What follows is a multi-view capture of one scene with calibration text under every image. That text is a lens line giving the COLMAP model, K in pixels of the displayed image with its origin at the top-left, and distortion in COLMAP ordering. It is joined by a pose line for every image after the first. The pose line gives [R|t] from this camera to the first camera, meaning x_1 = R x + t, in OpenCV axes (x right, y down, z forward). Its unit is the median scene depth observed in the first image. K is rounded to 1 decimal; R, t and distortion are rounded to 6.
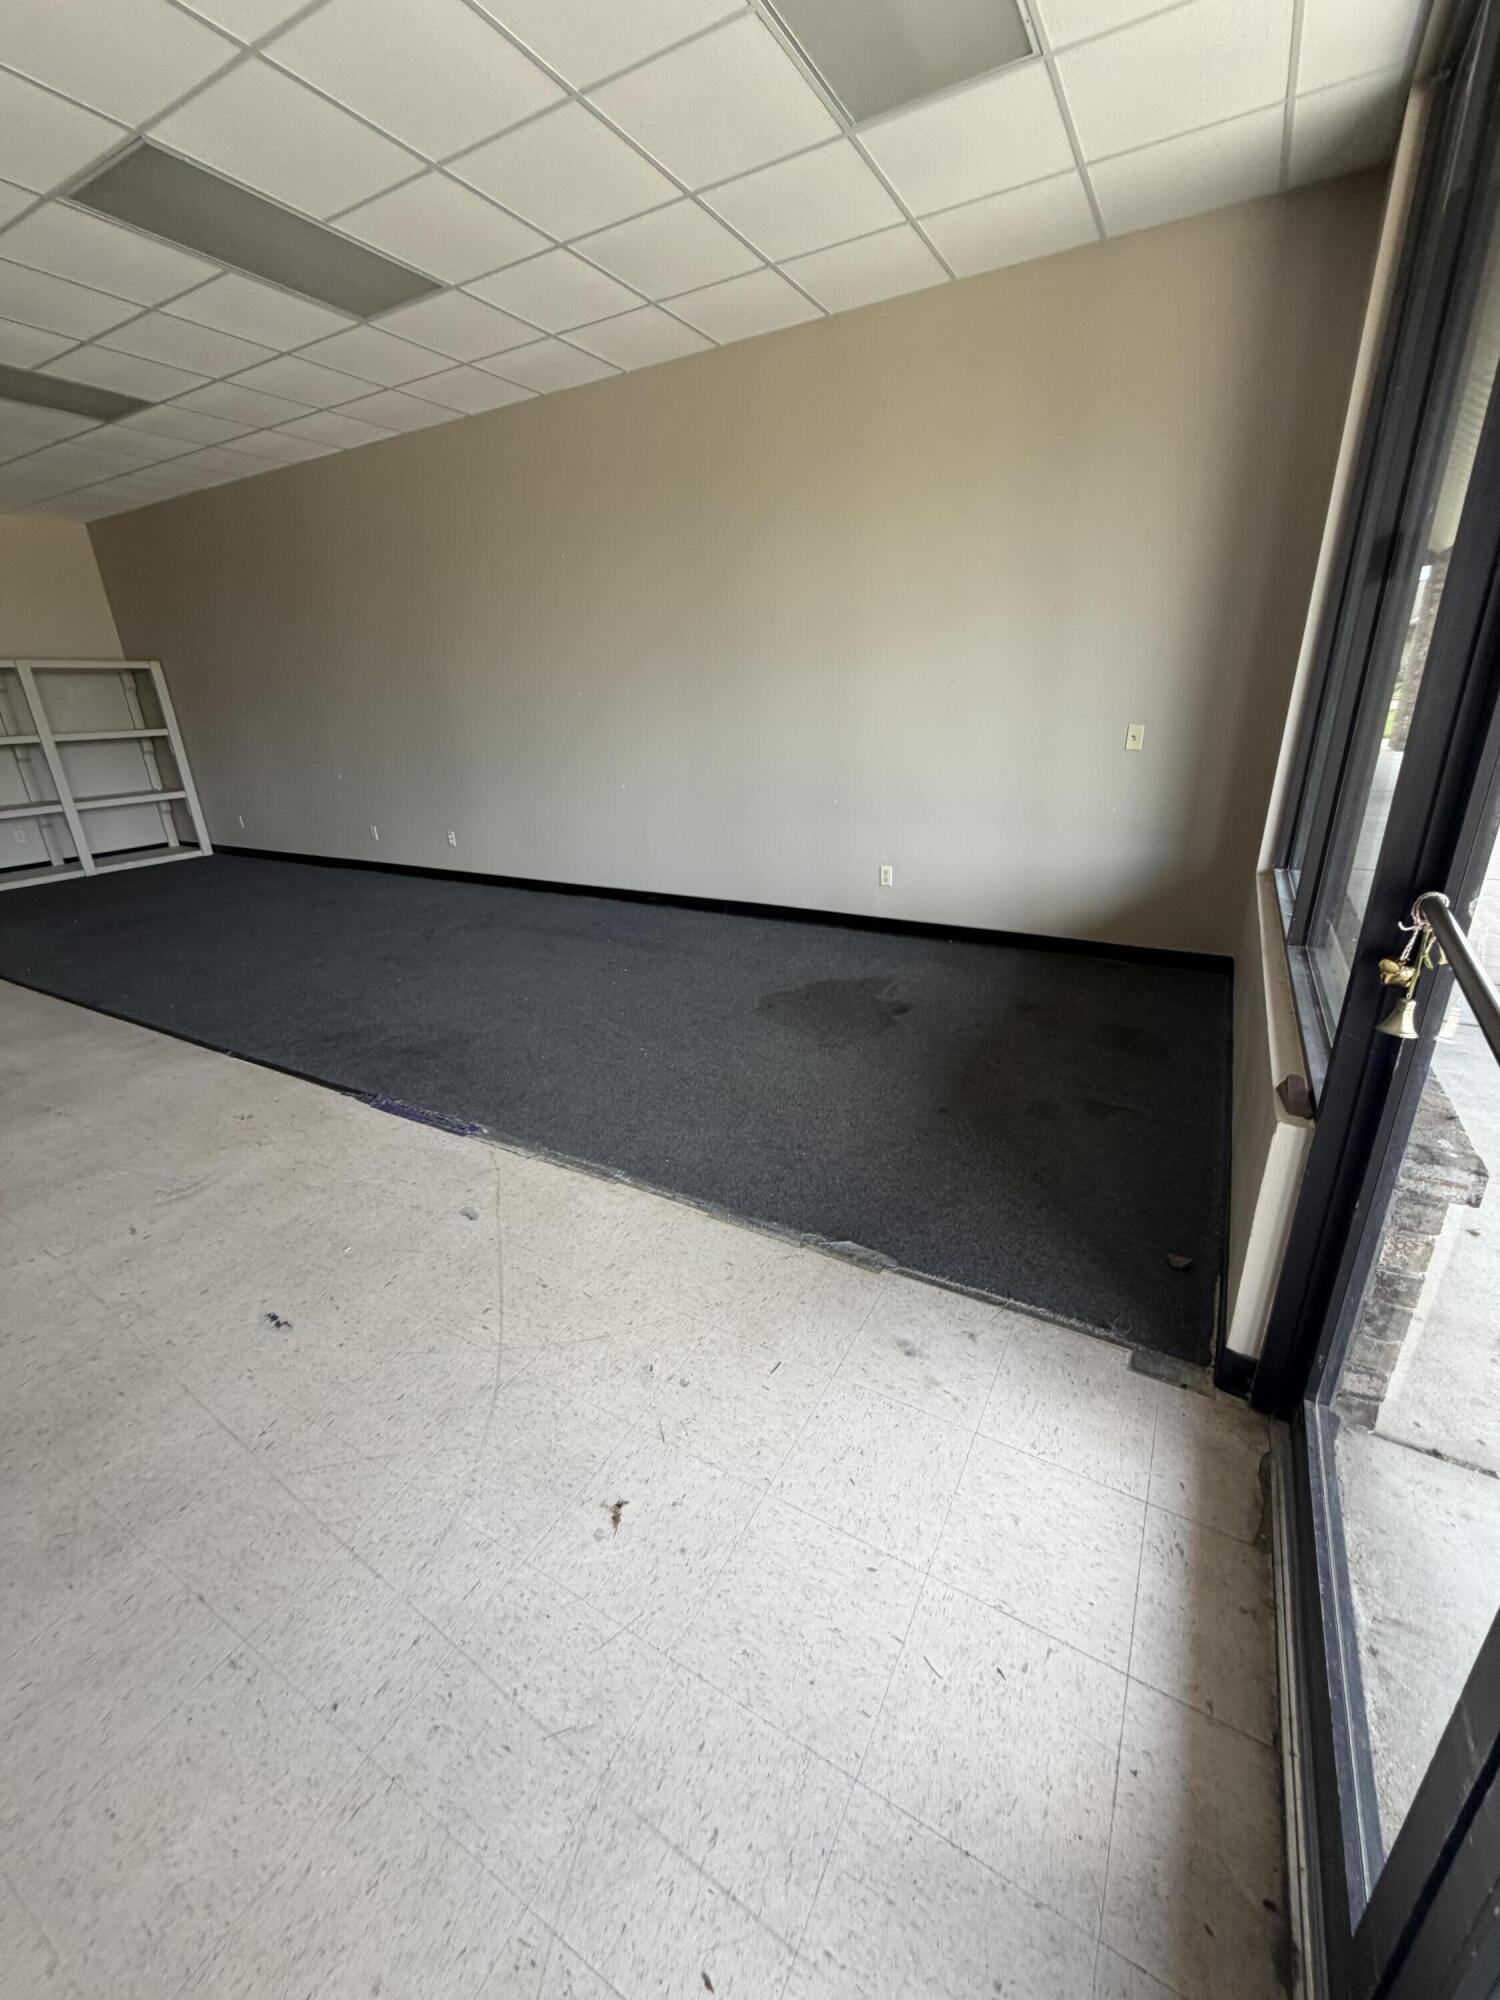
lens RADIAL K [[796.4, 0, 750.8], [0, 796.4, 996.7], [0, 0, 1]] dist [-0.001289, 0.000255]
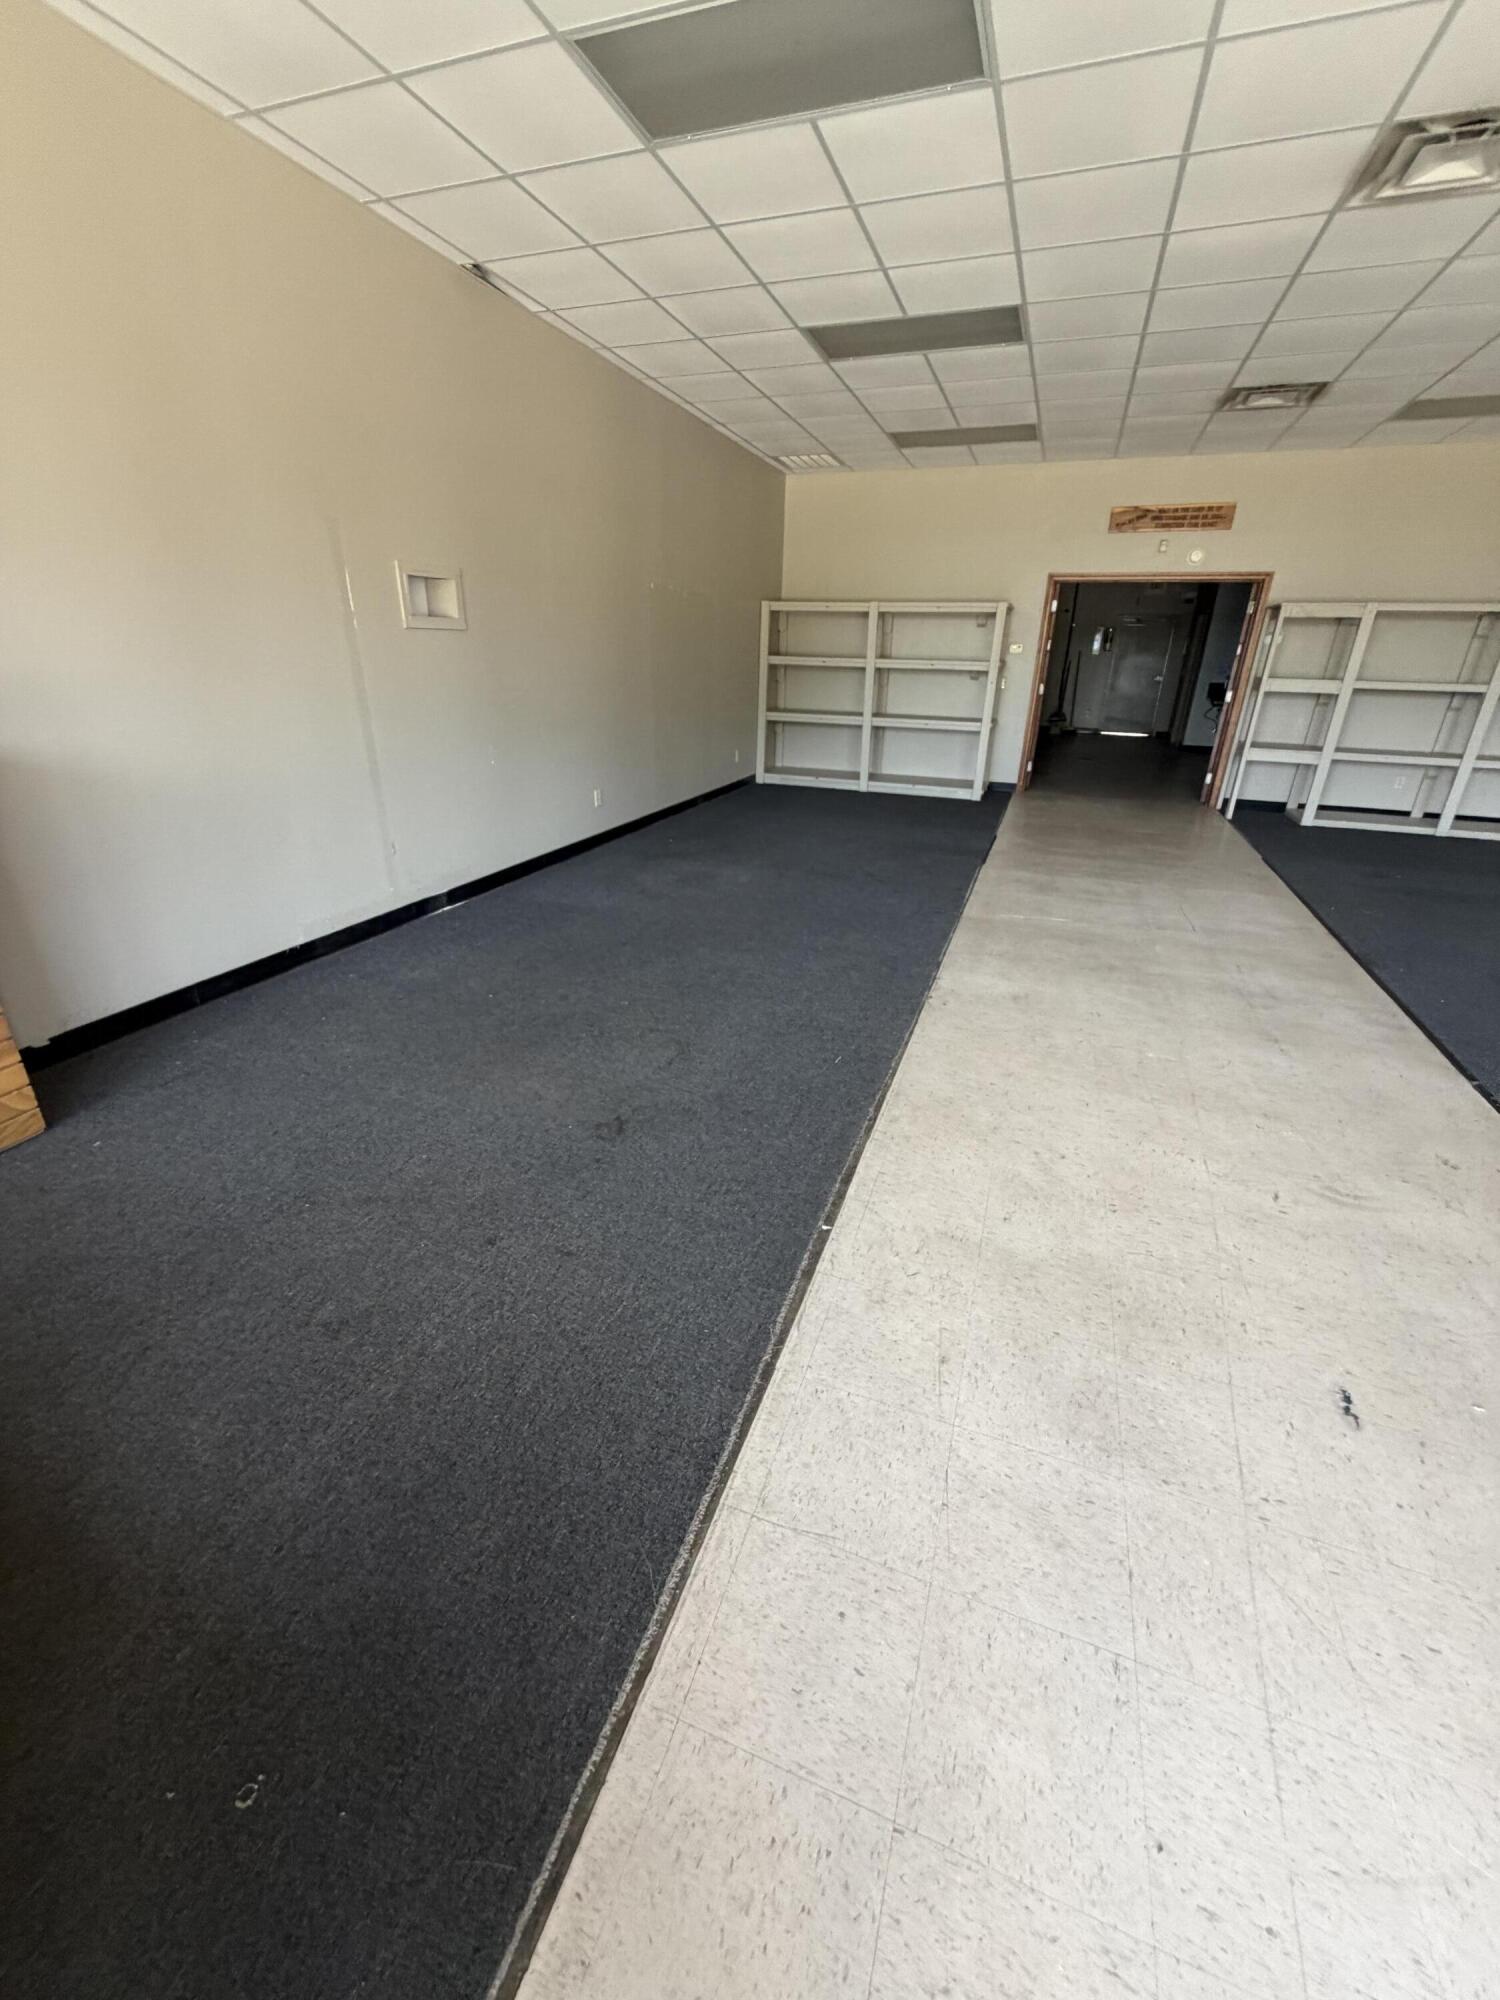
lens RADIAL K [[796.4, 0, 748.6], [0, 796.4, 996.2], [0, 0, 1]] dist [-0.001289, 0.000255]
pose [[0.162409, 0.428807, -0.888677, -0.105505], [-0.377237, 0.859200, 0.345642, -0.012845], [0.911765, 0.279107, 0.301304, 0.036530]]
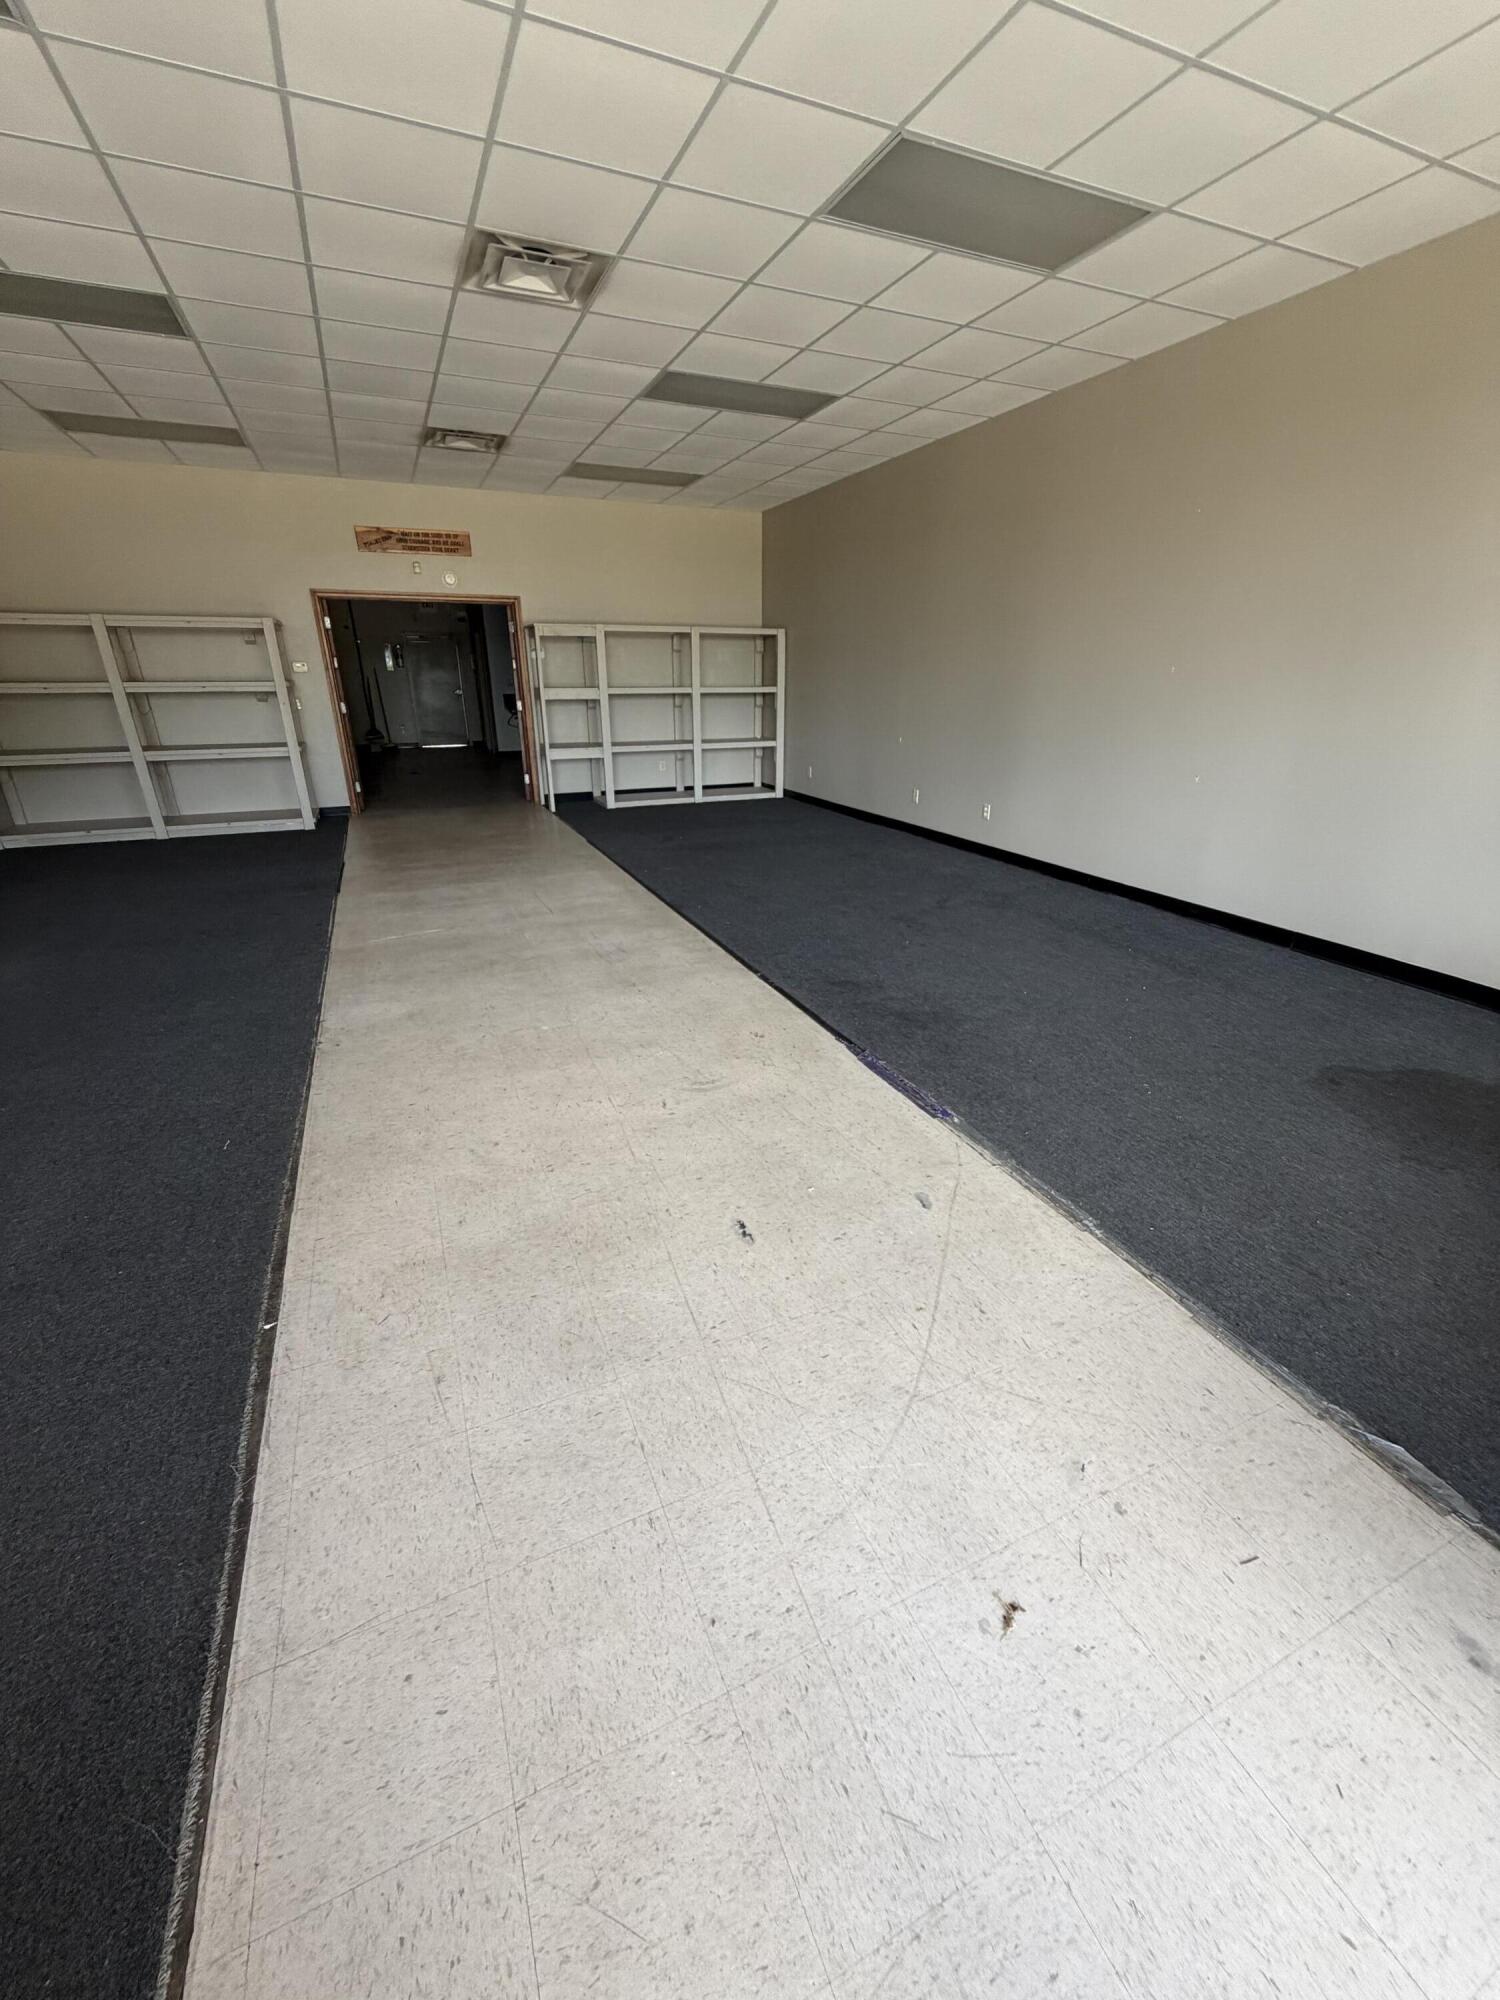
lens RADIAL K [[796.4, 0, 751.0], [0, 796.4, 995.9], [0, 0, 1]] dist [-0.001289, 0.000255]
pose [[0.805684, 0.253782, -0.535228, -0.057326], [-0.236710, 0.966230, 0.101822, -0.019575], [0.542994, 0.044657, 0.838548, 0.043048]]
